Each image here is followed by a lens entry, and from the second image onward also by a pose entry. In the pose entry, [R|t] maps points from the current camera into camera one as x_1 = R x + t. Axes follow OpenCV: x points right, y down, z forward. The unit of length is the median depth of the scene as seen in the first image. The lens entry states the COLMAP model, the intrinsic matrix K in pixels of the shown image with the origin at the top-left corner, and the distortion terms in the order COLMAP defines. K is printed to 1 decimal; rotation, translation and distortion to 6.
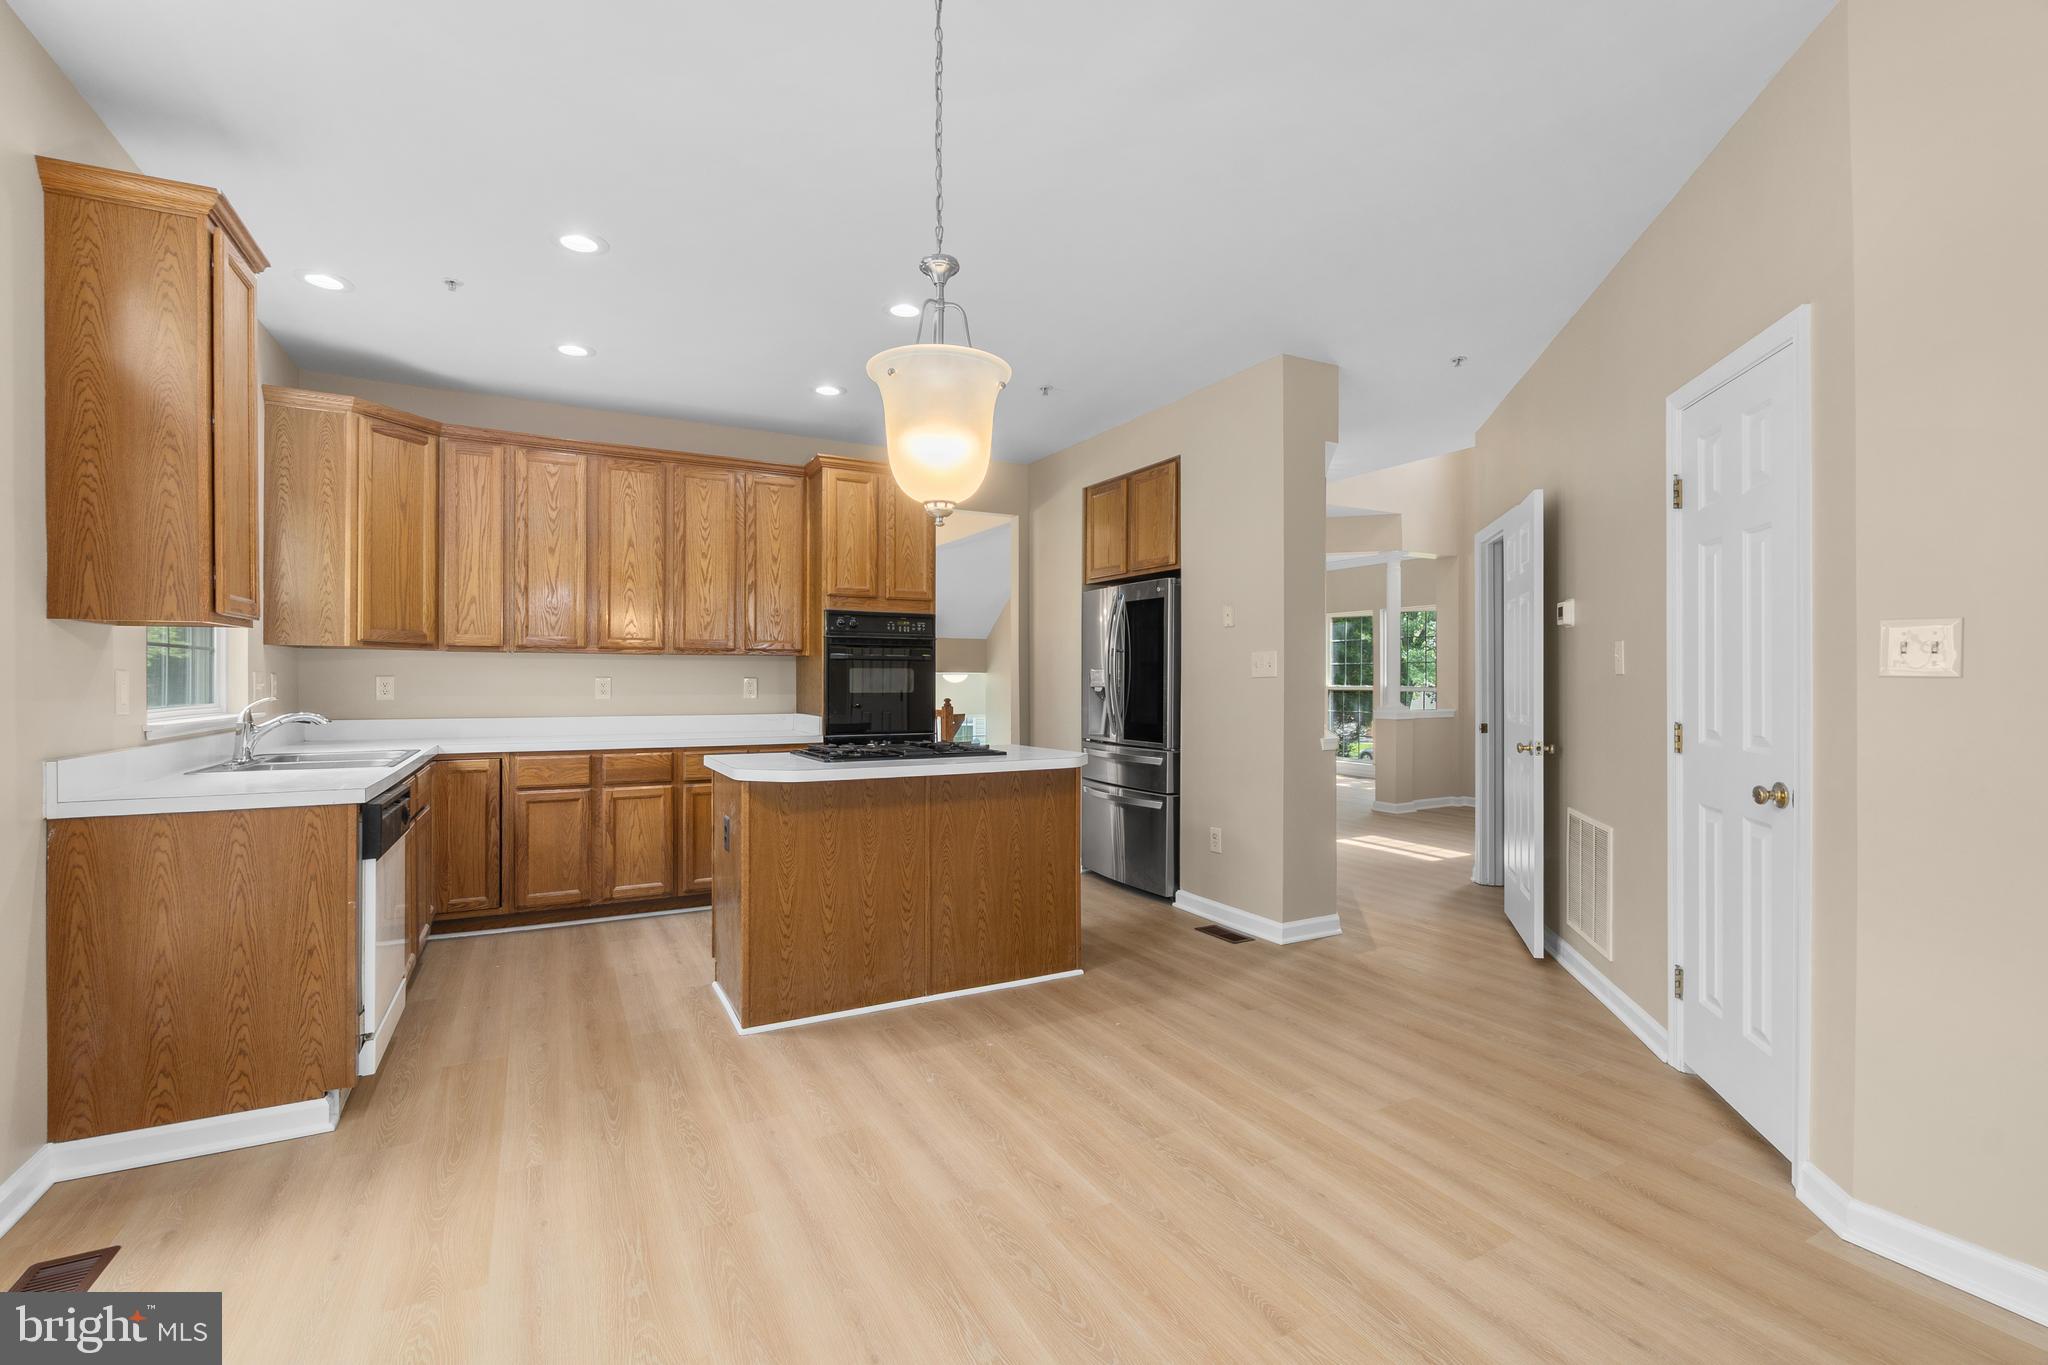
lens RADIAL K [[880.6, 0, 1022.7], [0, 880.6, 672.2], [0, 0, 1]] dist [-0.006638, 0.000181]
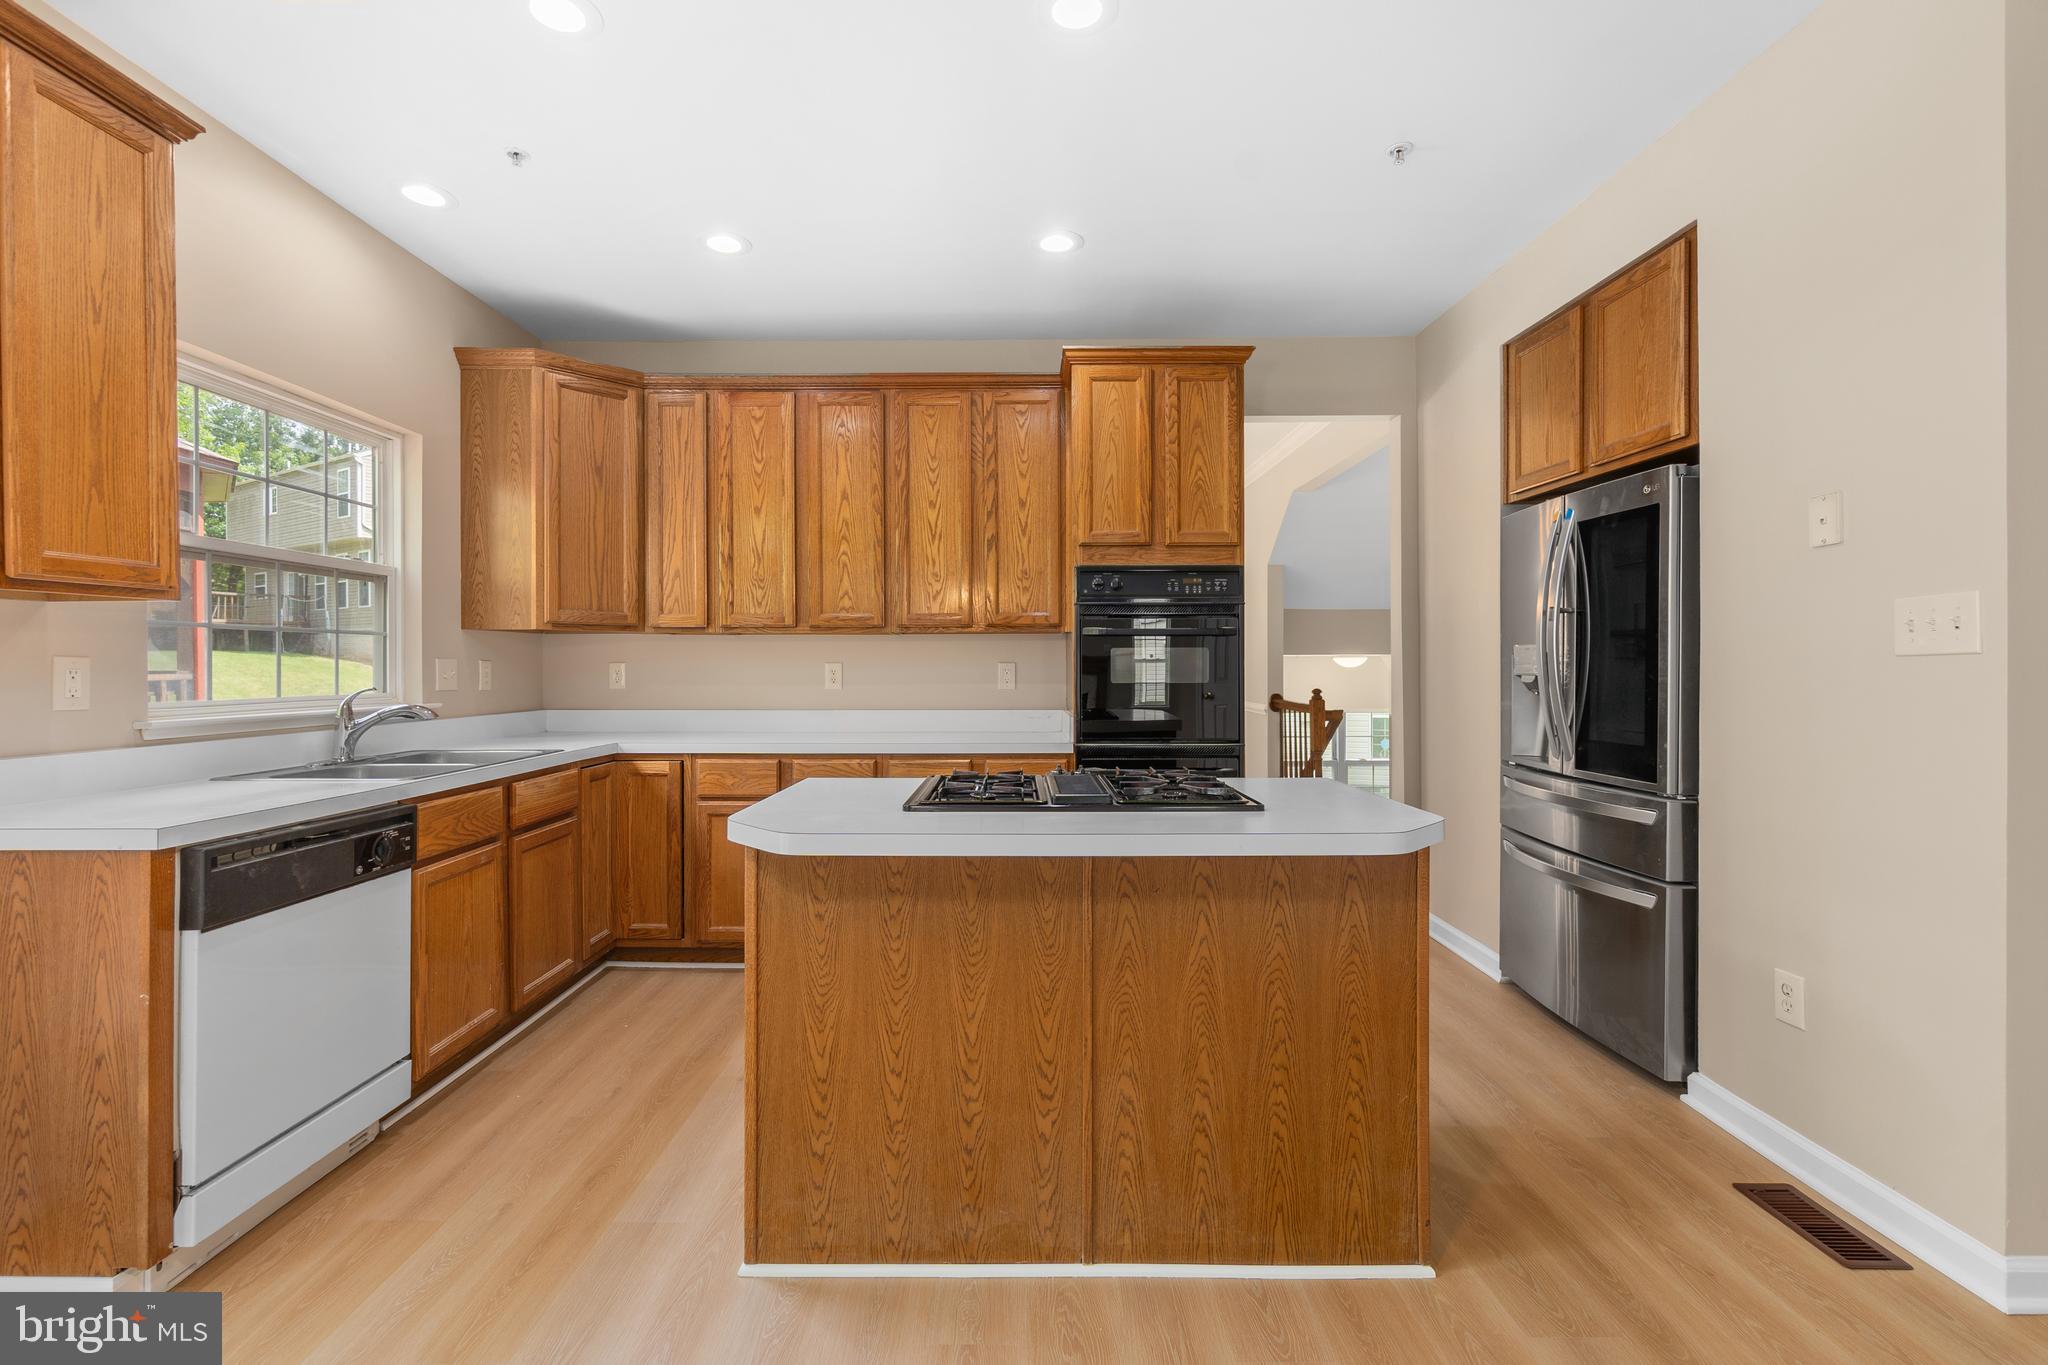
lens RADIAL K [[881.1, 0, 1019.3], [0, 881.1, 665.1], [0, 0, 1]] dist [-0.009767, 0.002960]
pose [[0.878346, -0.003710, -0.478010, 0.080993], [0.007930, 0.999945, 0.006811, 0.003981], [0.477959, -0.009773, 0.878328, 0.388406]]
